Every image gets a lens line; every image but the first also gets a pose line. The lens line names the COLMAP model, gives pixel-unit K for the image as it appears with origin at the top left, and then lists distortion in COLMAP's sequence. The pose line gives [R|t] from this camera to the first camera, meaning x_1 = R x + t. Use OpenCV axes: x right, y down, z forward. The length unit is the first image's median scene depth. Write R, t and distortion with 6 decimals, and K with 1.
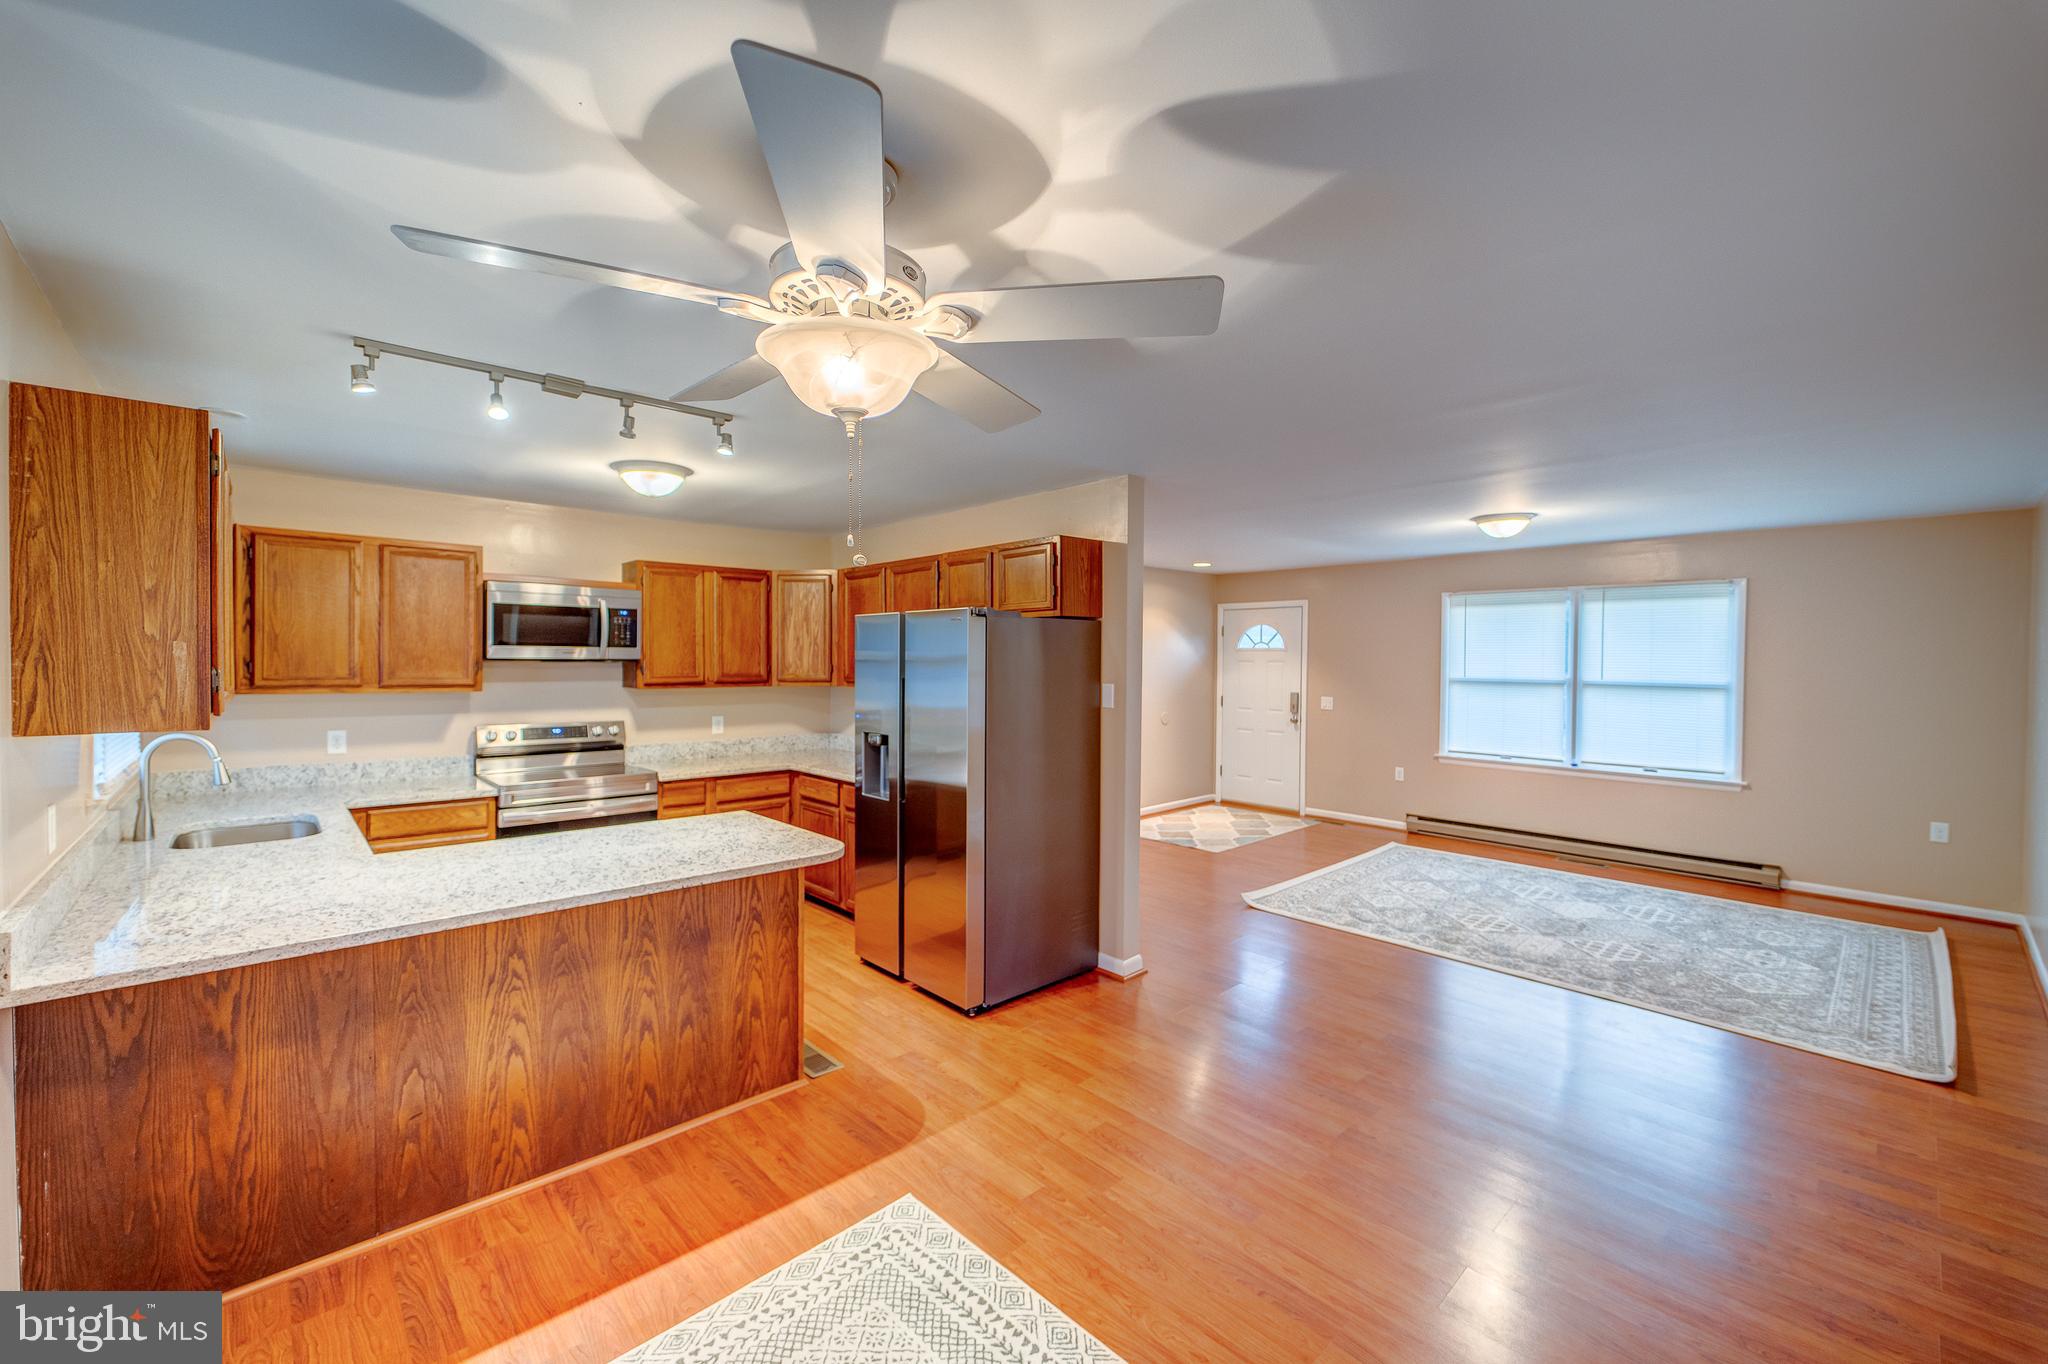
lens RADIAL K [[823.3, 0, 1032.4], [0, 823.3, 671.3], [0, 0, 1]] dist [-0.001244, -0.000389]
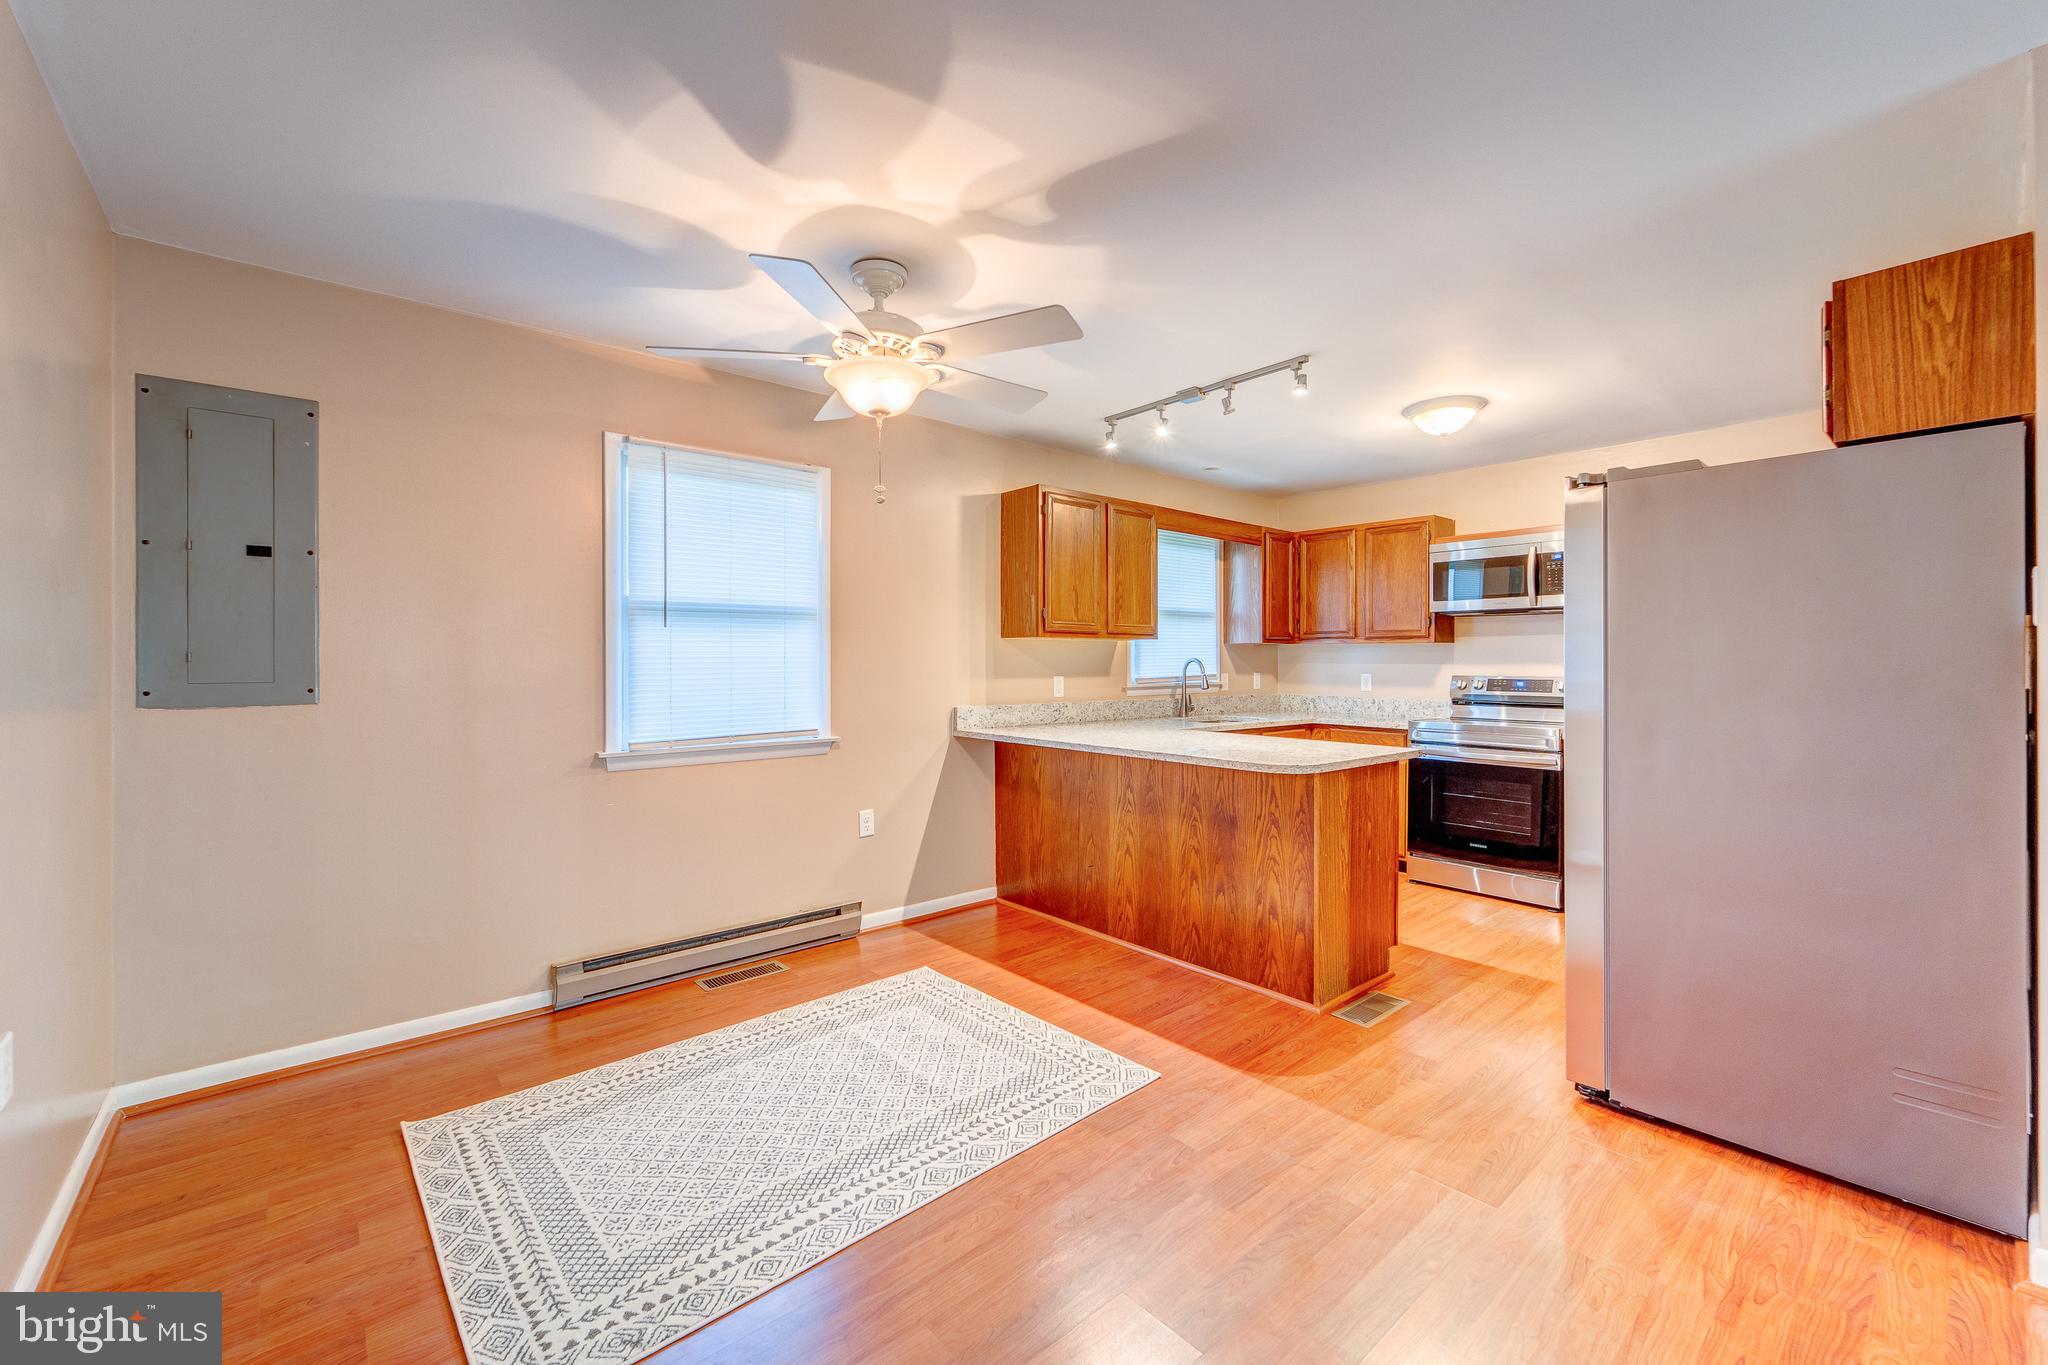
lens RADIAL K [[833.4, 0, 1019.2], [0, 833.4, 665.9], [0, 0, 1]] dist [-0.001672, -0.000191]
pose [[-0.044015, -0.003322, -0.999025, 0.831542], [-0.016498, 0.999861, -0.002598, 0.113618], [0.998895, 0.016368, -0.044064, 0.782482]]
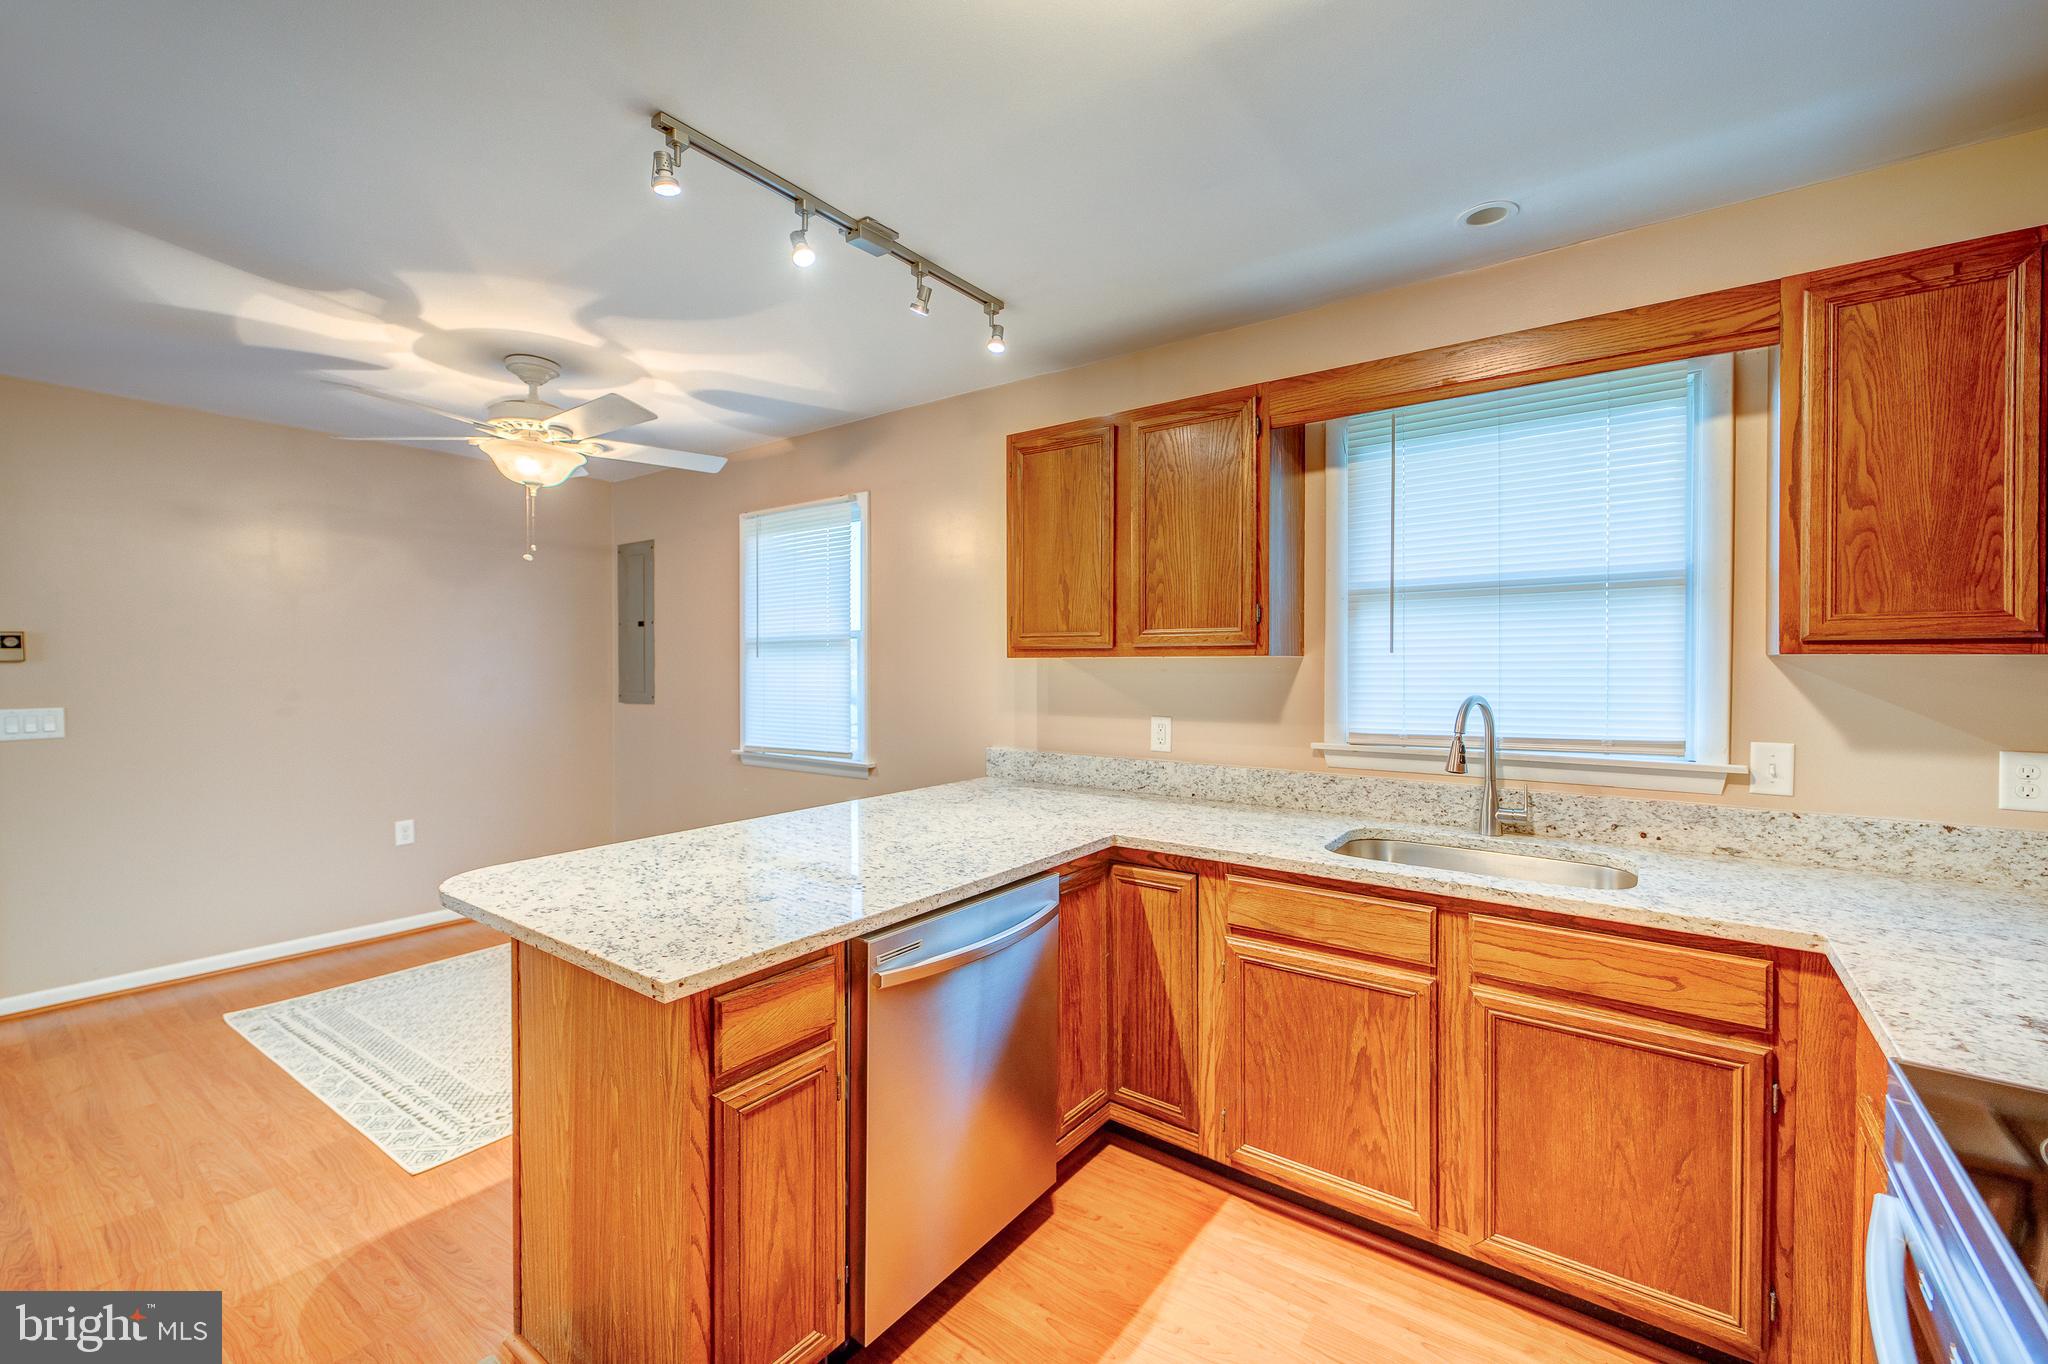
lens RADIAL K [[830.6, 0, 1024.0], [0, 830.6, 682.0], [0, 0, 1]] dist [0.000173, 0.000019]
pose [[-0.983056, 0.001801, -0.183296, -0.575023], [-0.006342, 0.999019, 0.043827, 0.036593], [0.183195, 0.044246, -0.982080, 1.823035]]
